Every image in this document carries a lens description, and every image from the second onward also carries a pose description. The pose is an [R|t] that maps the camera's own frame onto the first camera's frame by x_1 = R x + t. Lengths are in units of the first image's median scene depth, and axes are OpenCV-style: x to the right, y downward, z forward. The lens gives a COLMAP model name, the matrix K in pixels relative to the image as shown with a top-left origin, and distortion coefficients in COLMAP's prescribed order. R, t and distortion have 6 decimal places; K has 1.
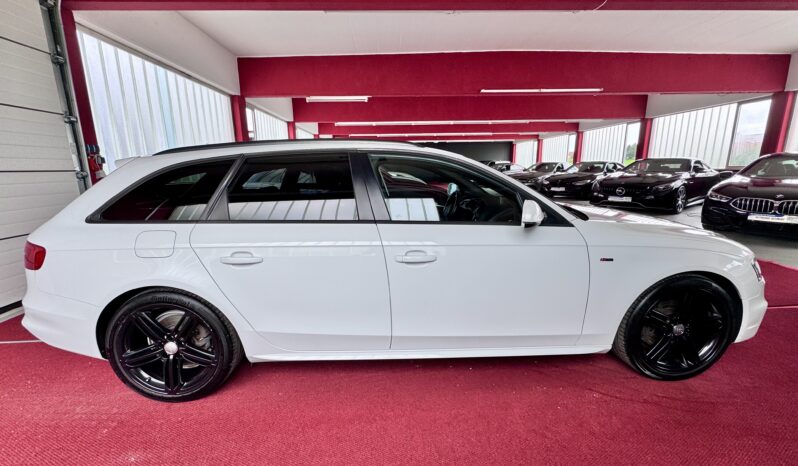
lens RADIAL K [[318.0, 0, 398.0], [0, 318.0, 235.4], [0, 0, 1]] dist [0.000777, 0.000460]
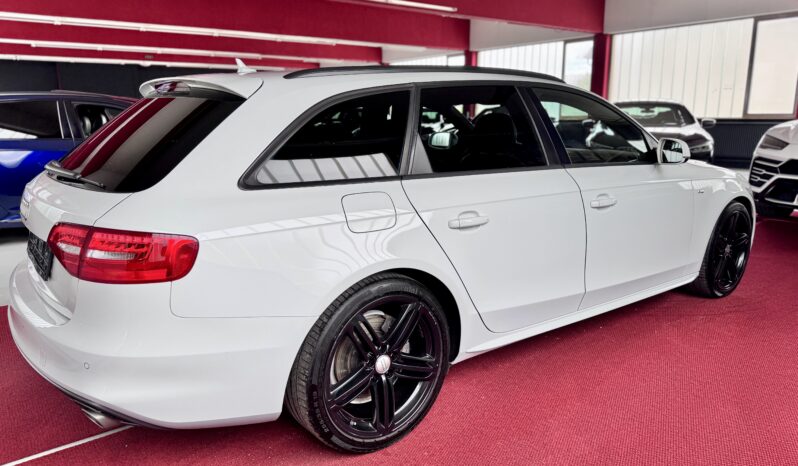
lens RADIAL K [[549.3, 0, 399.6], [0, 549.3, 228.6], [0, 0, 1]] dist [0.019763, -0.011651]
pose [[0.825682, -0.107207, 0.553856, -1.099463], [0.109258, 0.993577, 0.029440, 0.029381], [-0.553455, 0.036205, 0.832092, -0.004561]]
